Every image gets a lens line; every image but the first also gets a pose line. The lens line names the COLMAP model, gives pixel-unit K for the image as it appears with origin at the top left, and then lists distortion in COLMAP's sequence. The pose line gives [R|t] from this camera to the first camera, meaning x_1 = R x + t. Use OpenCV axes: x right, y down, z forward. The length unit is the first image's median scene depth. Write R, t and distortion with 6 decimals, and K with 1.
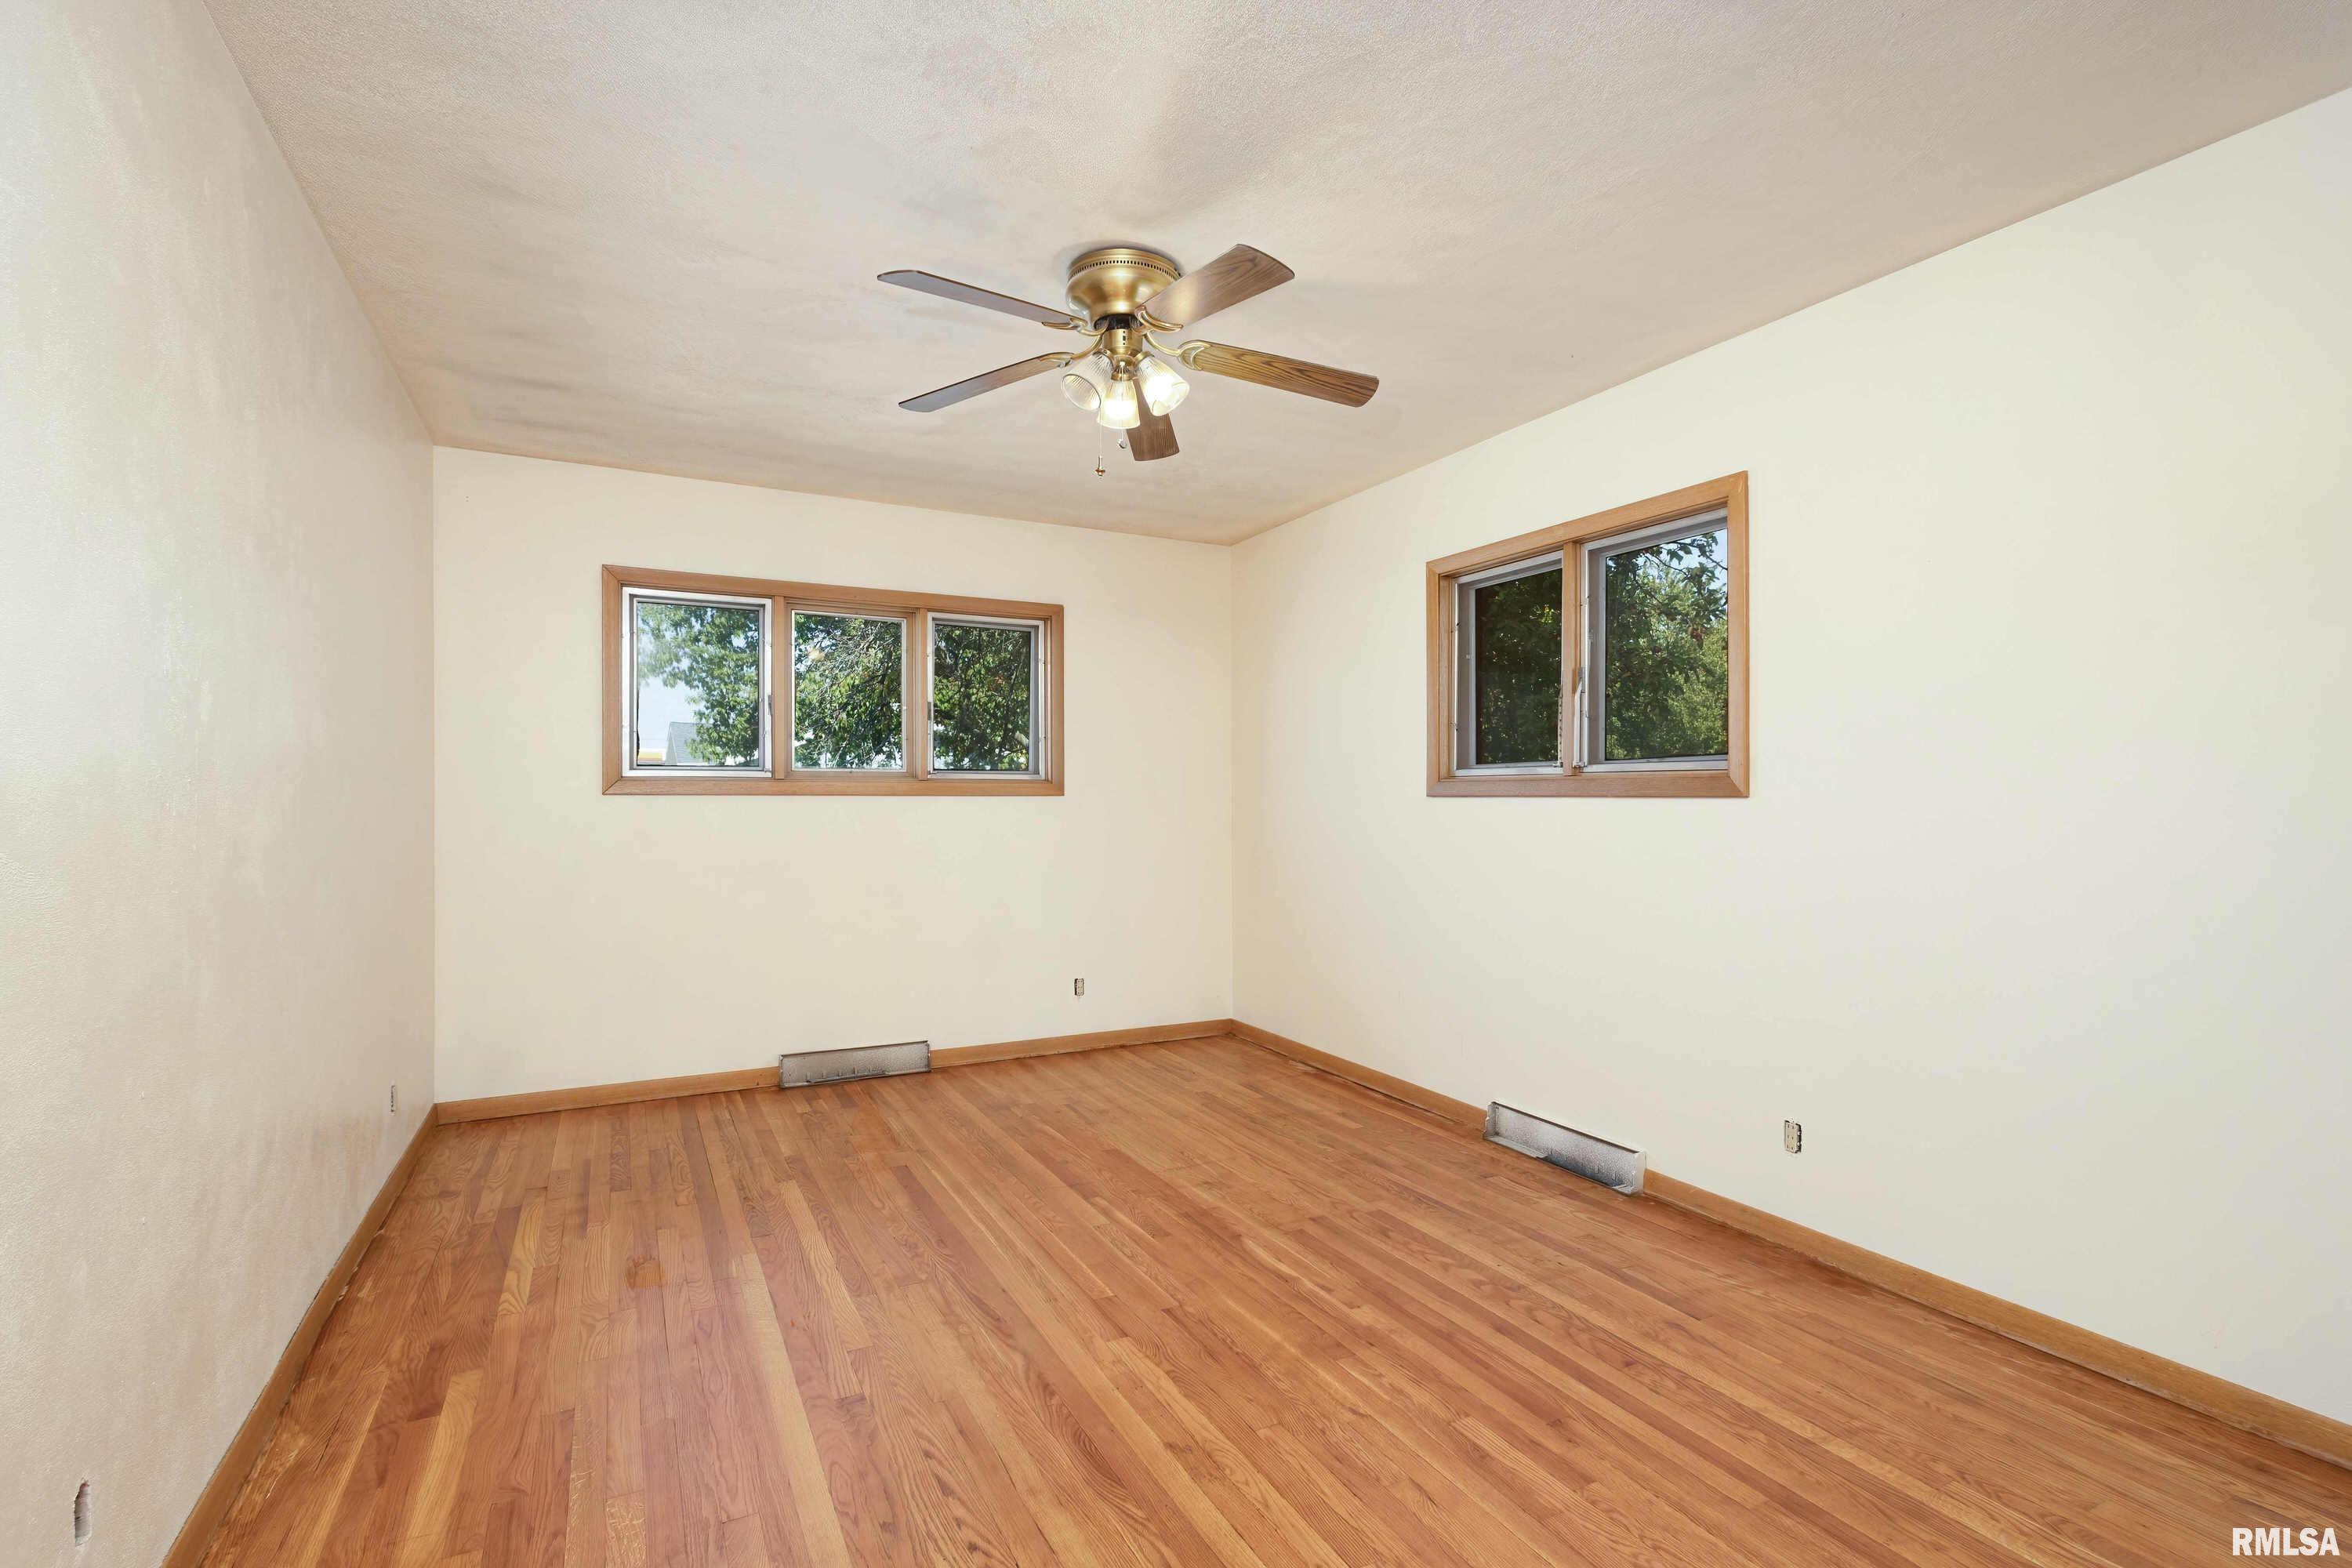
lens RADIAL K [[1065.9, 0, 1175.1], [0, 1065.9, 790.6], [0, 0, 1]] dist [0.005280, 0.000206]
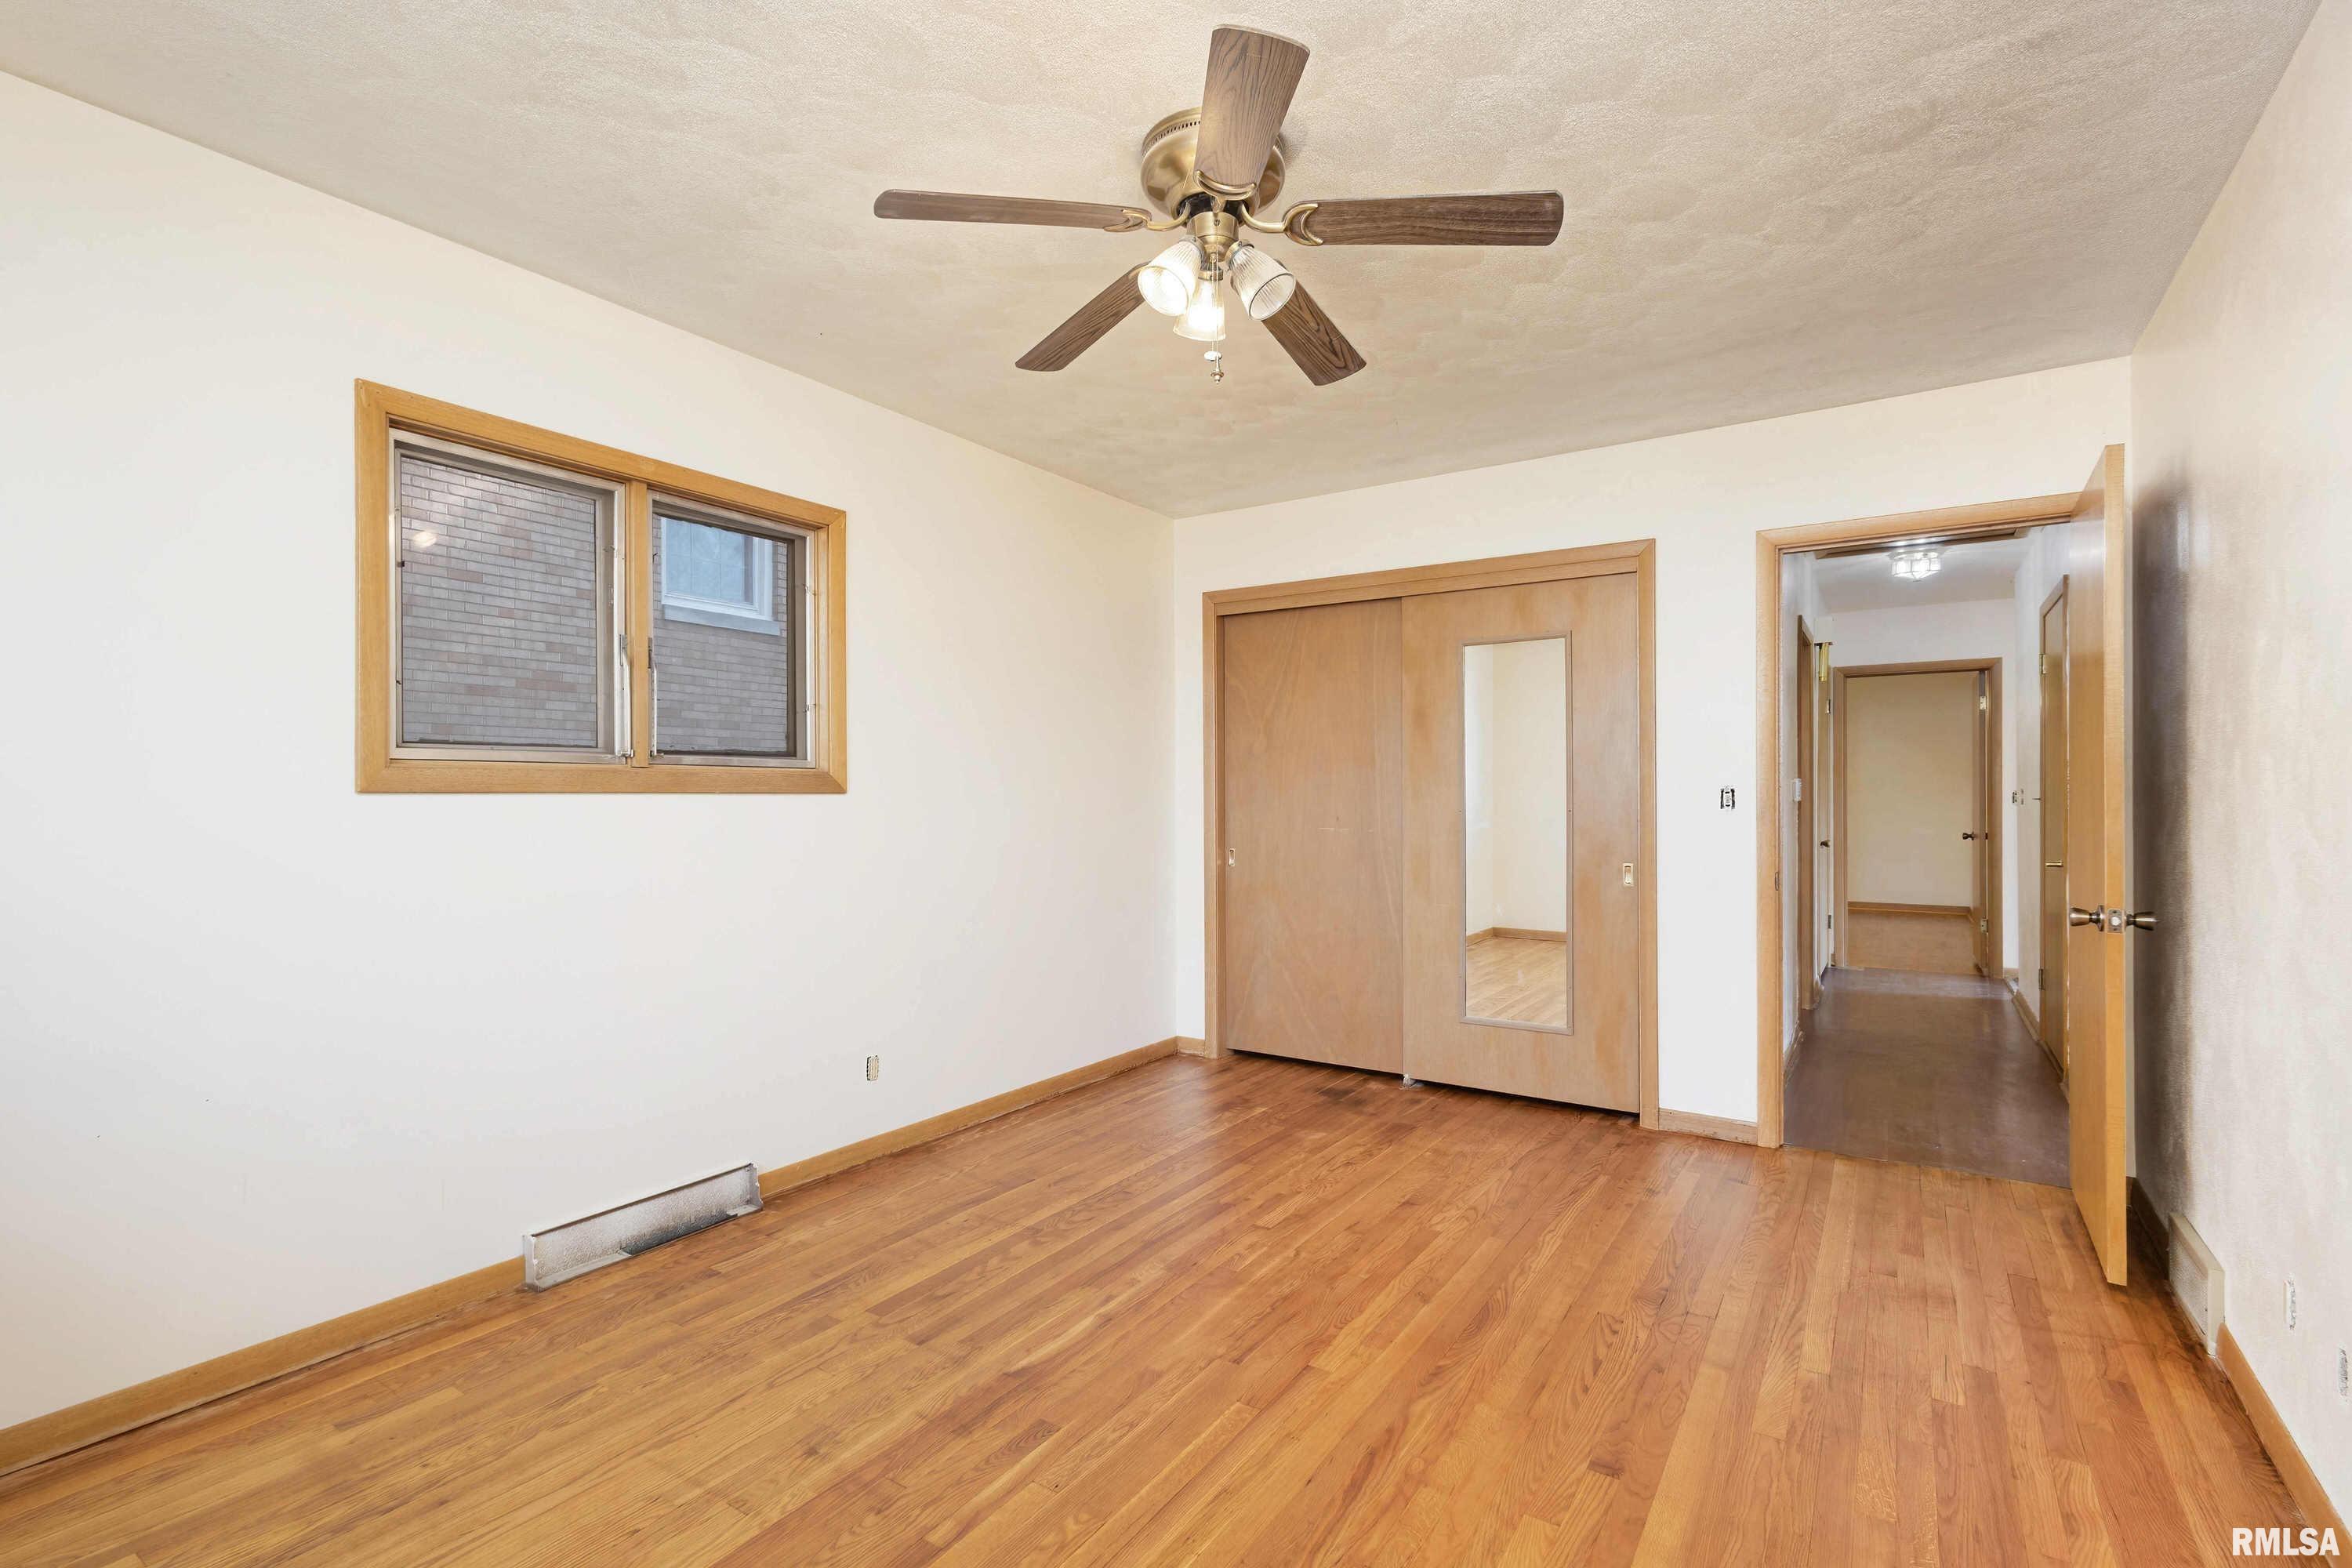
lens RADIAL K [[1065.9, 0, 1175.1], [0, 1065.9, 790.6], [0, 0, 1]] dist [0.005280, 0.000206]
pose [[-0.473973, 0.000498, 0.880539, -0.707866], [-0.005778, 0.999977, -0.003675, 0.005352], [-0.880520, -0.006830, -0.473959, 1.340367]]
